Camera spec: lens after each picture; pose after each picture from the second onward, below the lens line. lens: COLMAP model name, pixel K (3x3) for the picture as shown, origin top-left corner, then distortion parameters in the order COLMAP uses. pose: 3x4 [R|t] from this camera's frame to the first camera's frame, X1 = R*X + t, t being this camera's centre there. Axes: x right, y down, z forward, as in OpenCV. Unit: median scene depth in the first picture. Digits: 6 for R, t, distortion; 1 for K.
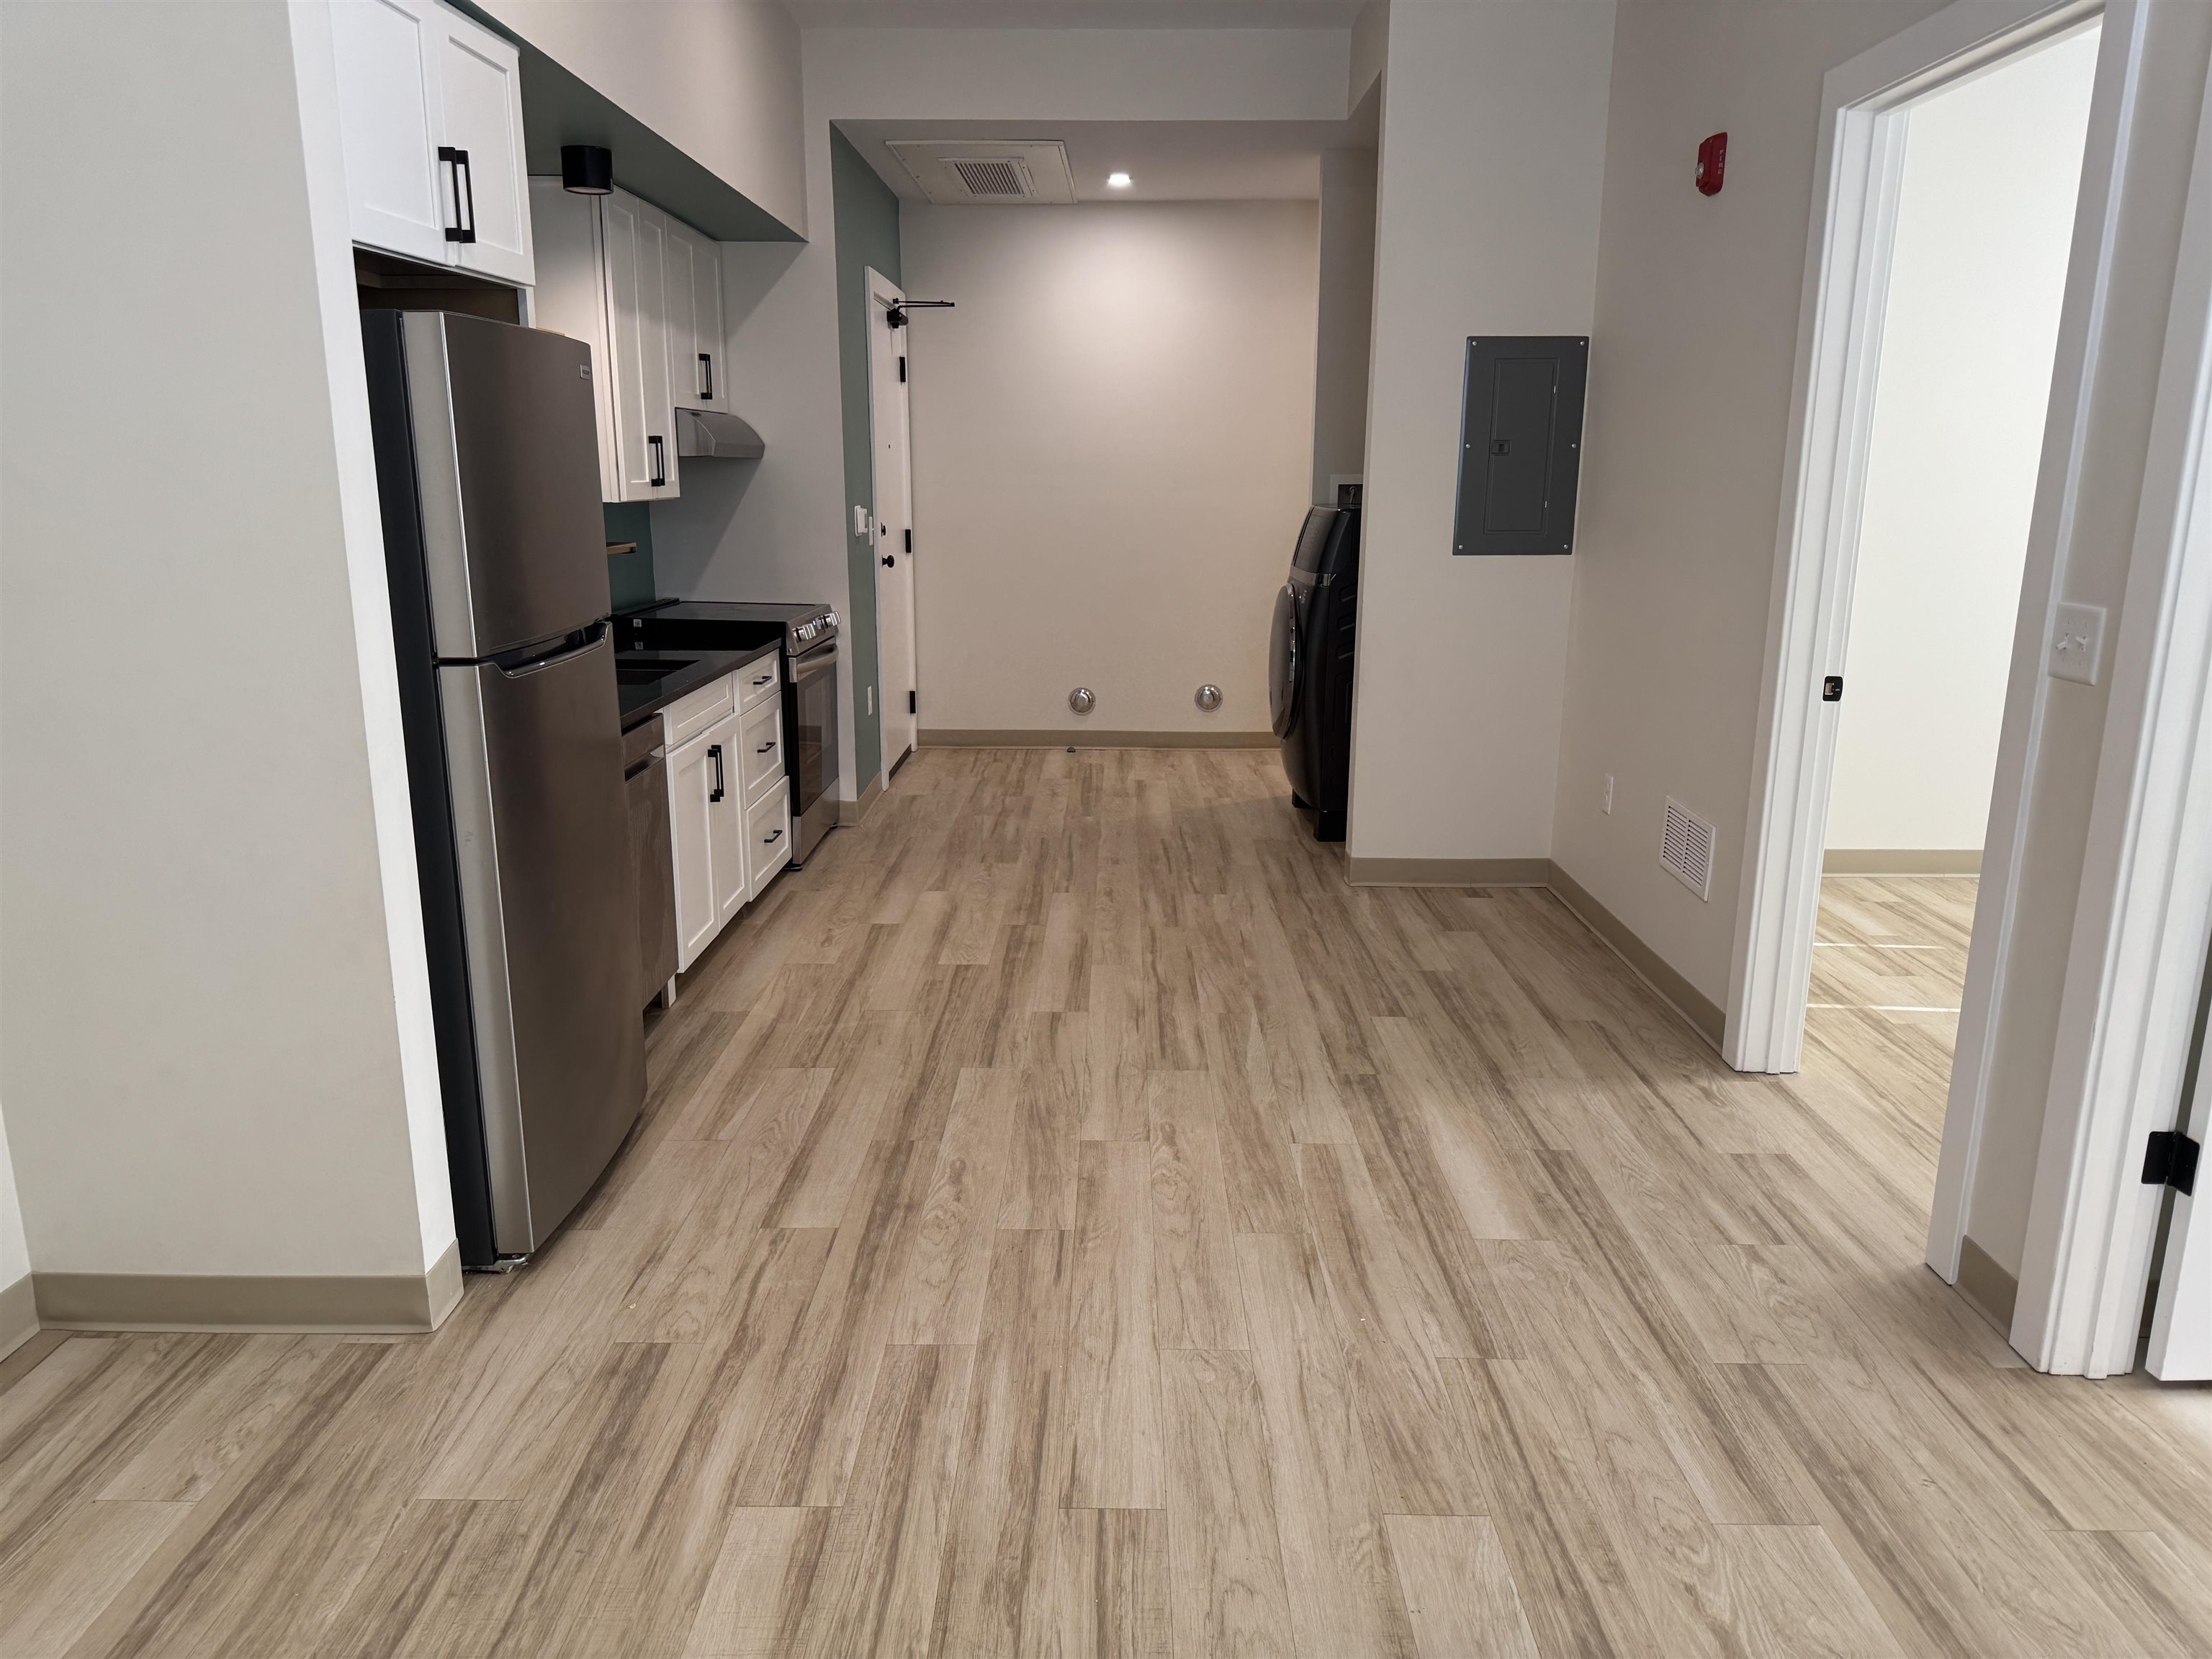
lens RADIAL K [[1564.4, 0, 1103.8], [0, 1564.4, 820.1], [0, 0, 1]] dist [0.086779, -0.104049]
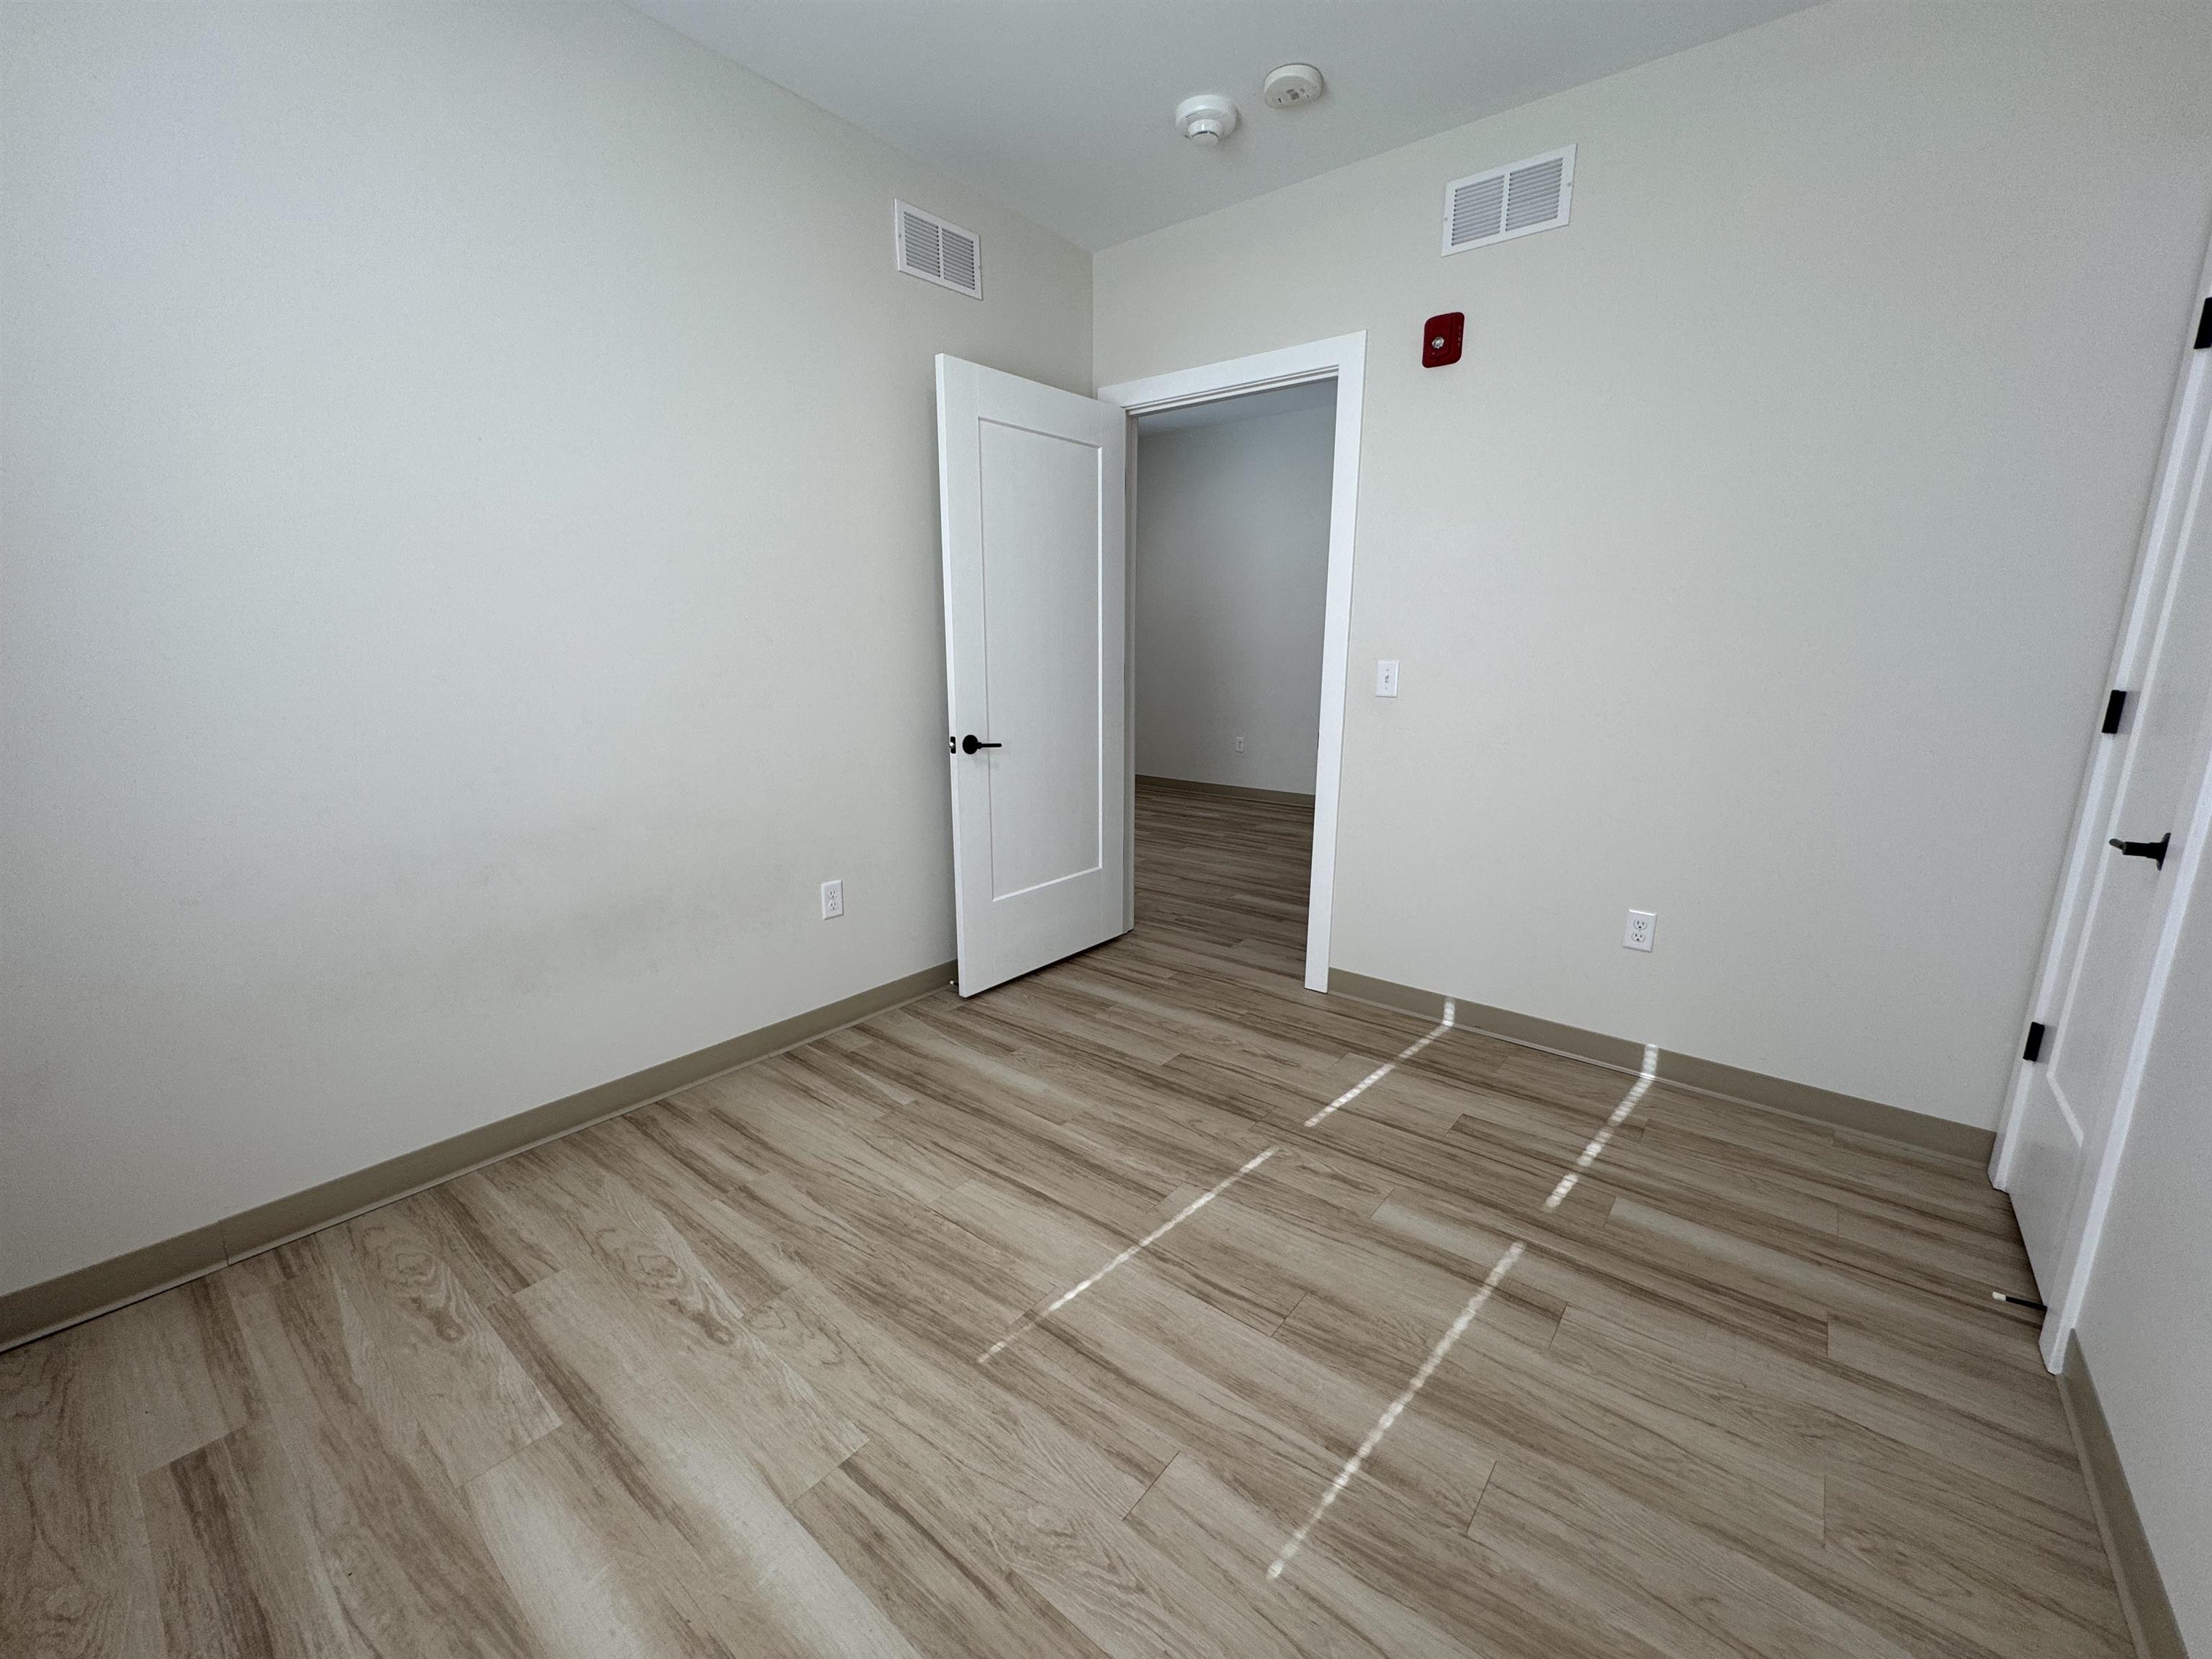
lens RADIAL K [[888.7, 0, 1106.8], [0, 888.7, 830.6], [0, 0, 1]] dist [-0.000146, 0.000200]
pose [[-0.622210, 0.153933, -0.767567, 1.333900], [-0.185114, 0.923741, 0.335312, -0.263834], [0.760649, 0.350722, -0.546266, 1.415866]]
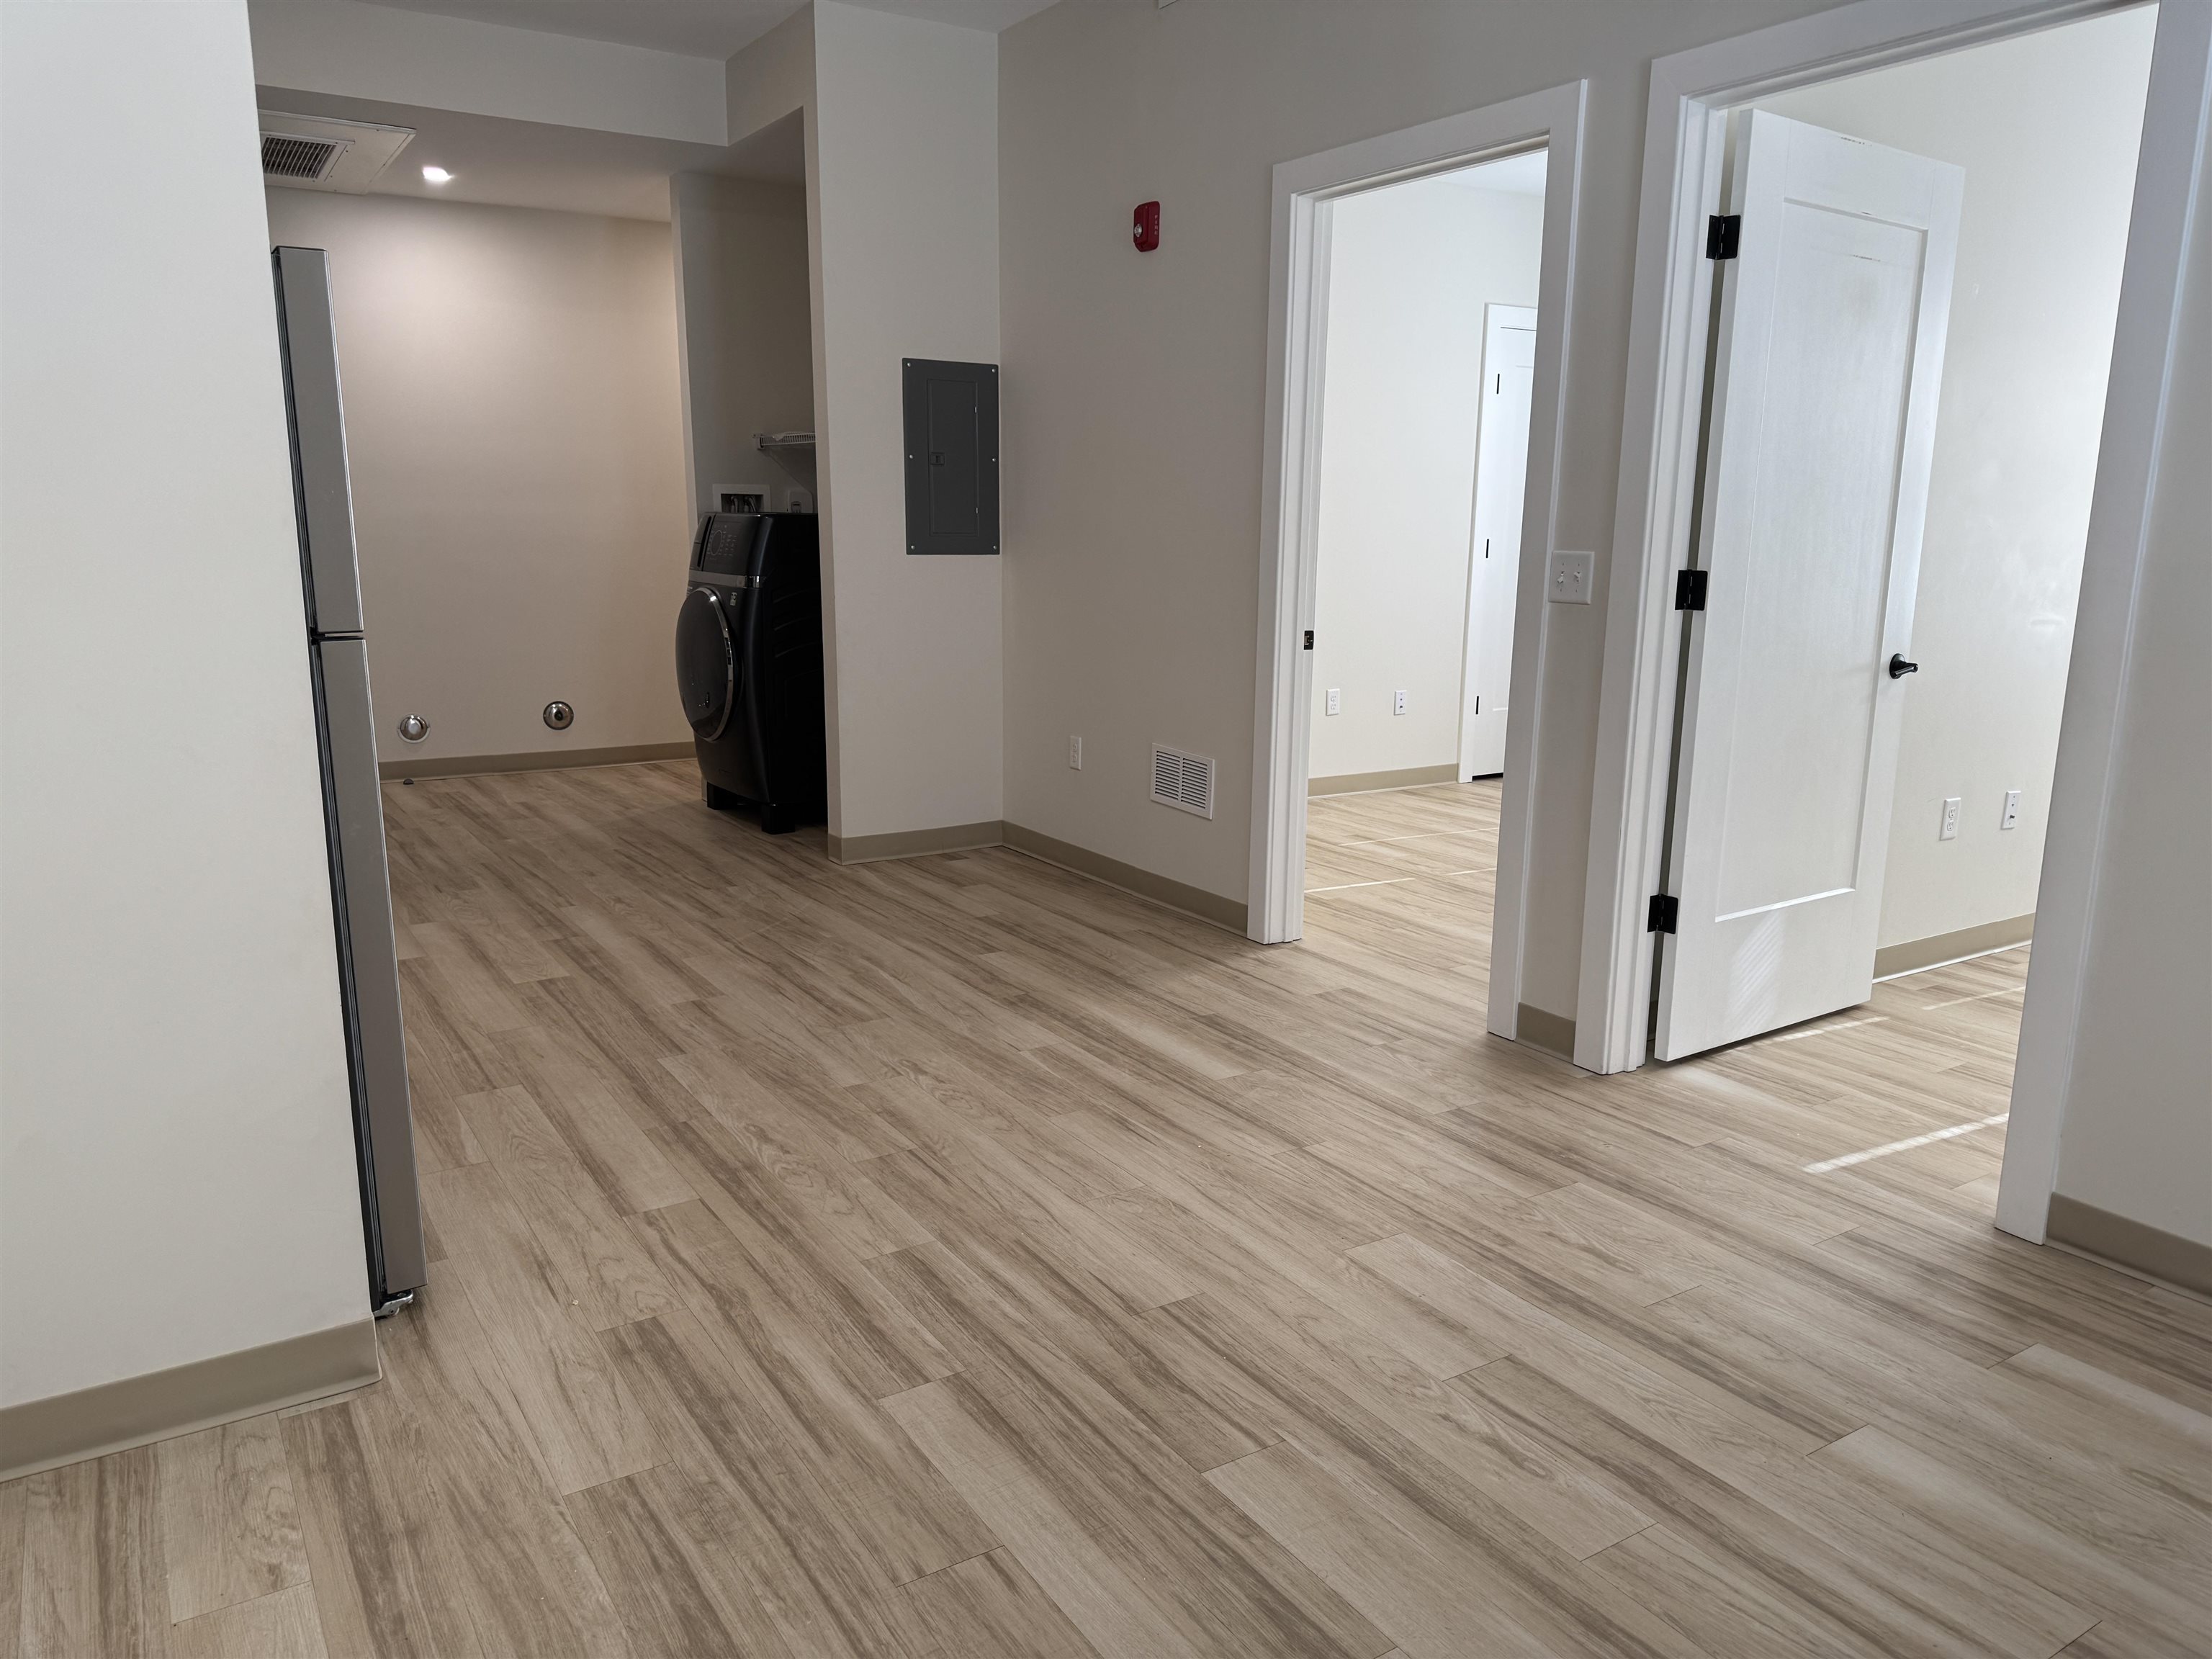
lens RADIAL K [[1549.8, 0, 1106.0], [0, 1549.8, 829.5], [0, 0, 1]] dist [0.133146, -0.166313]
pose [[0.841023, -0.107110, 0.530290, -0.404222], [0.116429, 0.993071, 0.015931, 0.035028], [-0.528322, 0.048343, 0.847666, 0.002856]]
